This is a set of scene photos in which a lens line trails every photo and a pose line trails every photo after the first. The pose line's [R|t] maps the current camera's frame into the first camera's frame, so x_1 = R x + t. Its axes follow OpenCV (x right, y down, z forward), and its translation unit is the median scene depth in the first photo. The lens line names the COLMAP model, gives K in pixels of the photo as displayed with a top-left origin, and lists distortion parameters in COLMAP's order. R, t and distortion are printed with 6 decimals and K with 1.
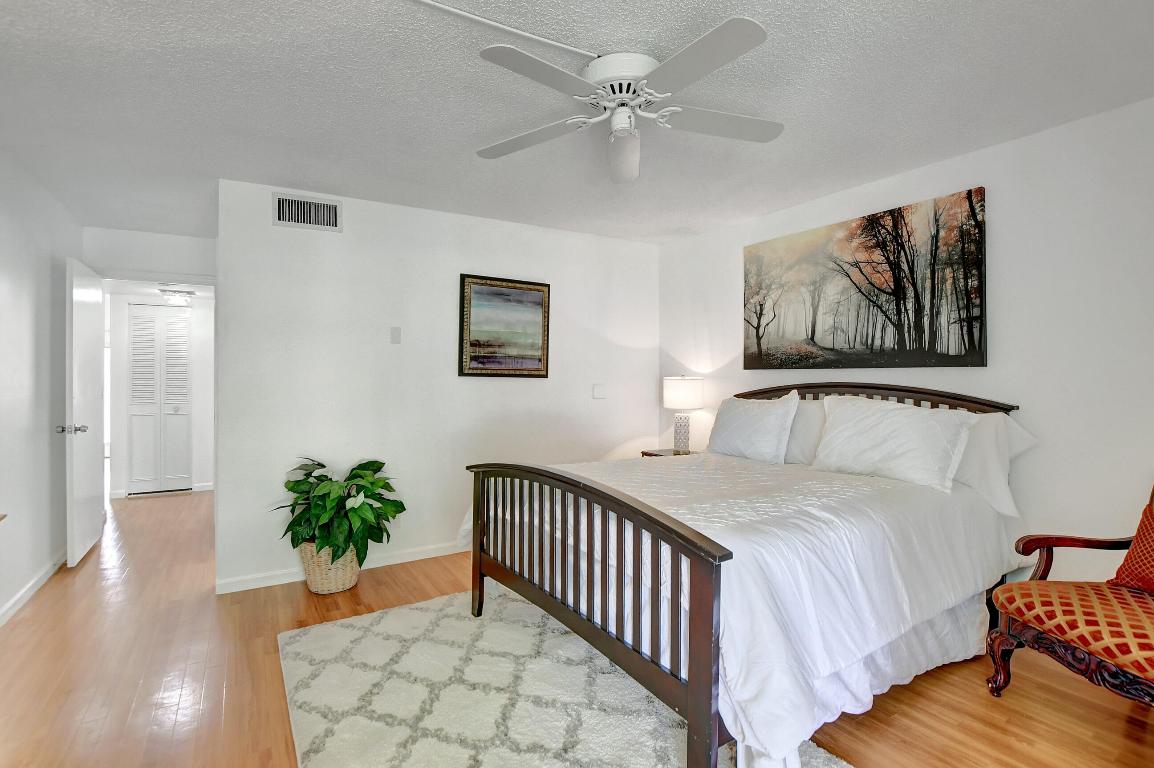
lens RADIAL K [[559.0, 0, 574.6], [0, 559.0, 381.2], [0, 0, 1]] dist [-0.027673, 0.000062]
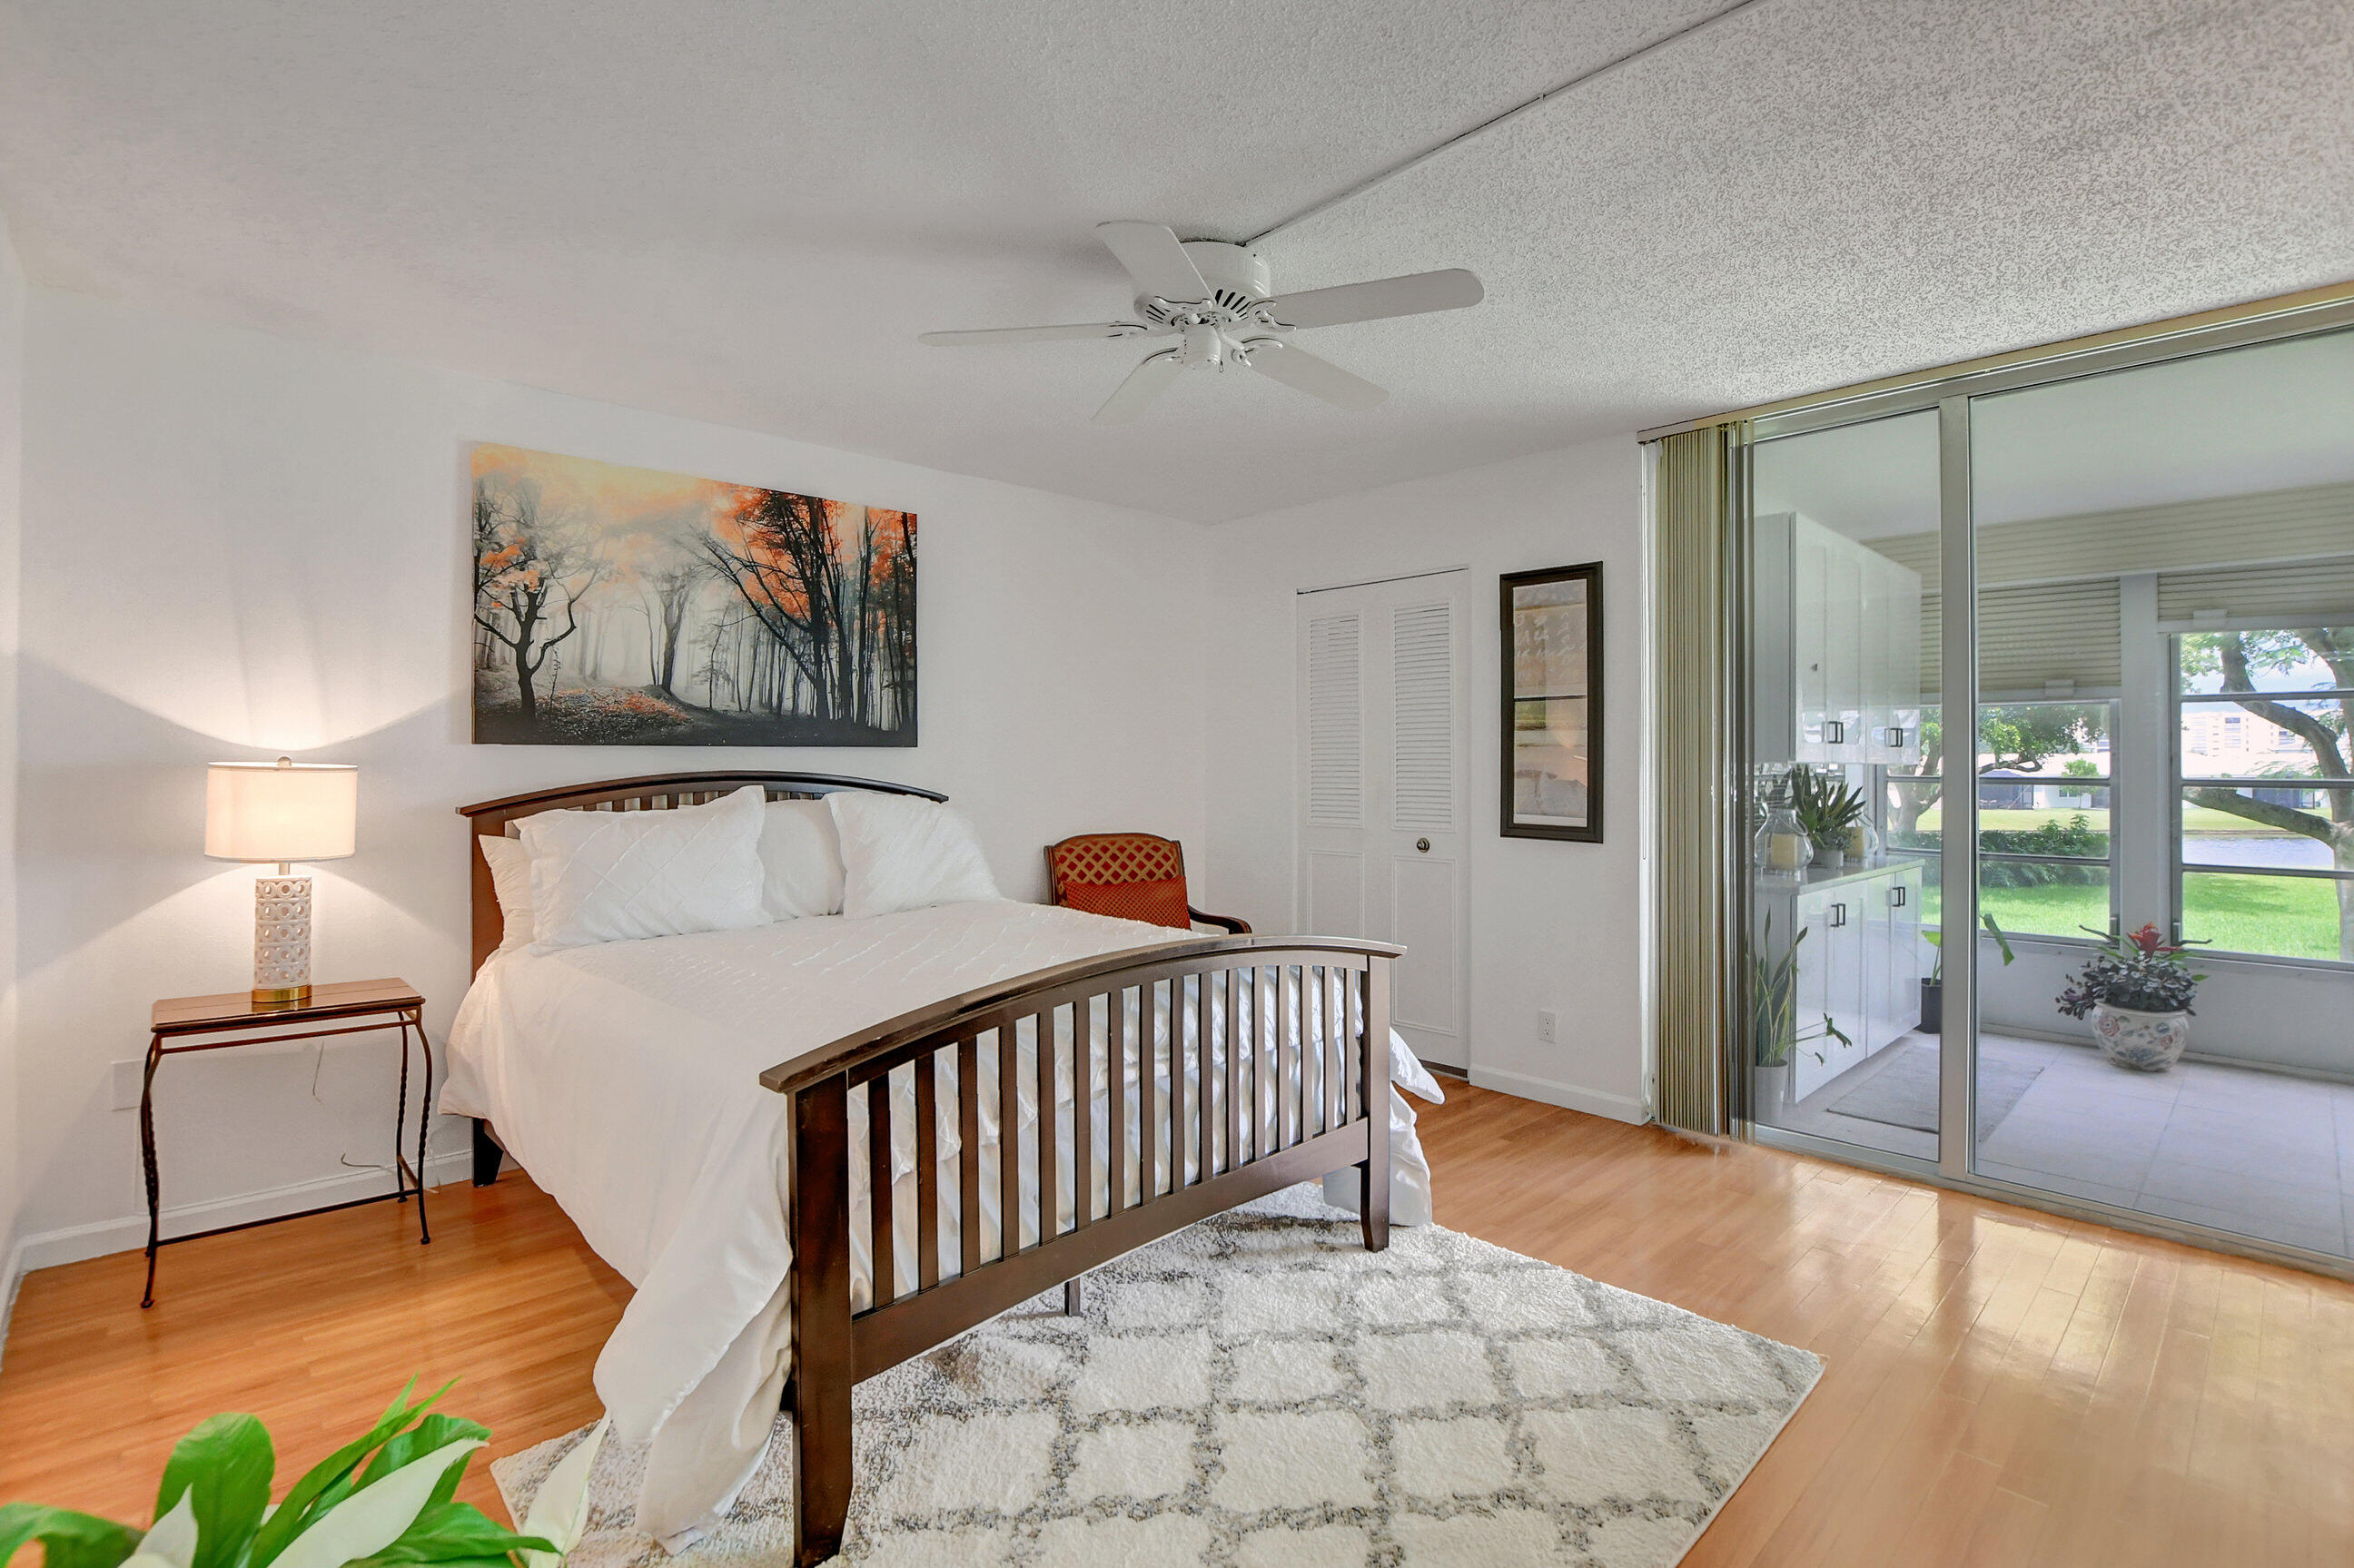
lens RADIAL K [[1060.1, 0, 1164.7], [0, 1060.1, 772.0], [0, 0, 1]] dist [-0.027236, 0.000067]
pose [[-0.198941, -0.011400, 0.979945, -0.680357], [0.008164, 0.999878, 0.013289, -0.007681], [-0.979977, 0.010644, -0.198824, 0.825837]]
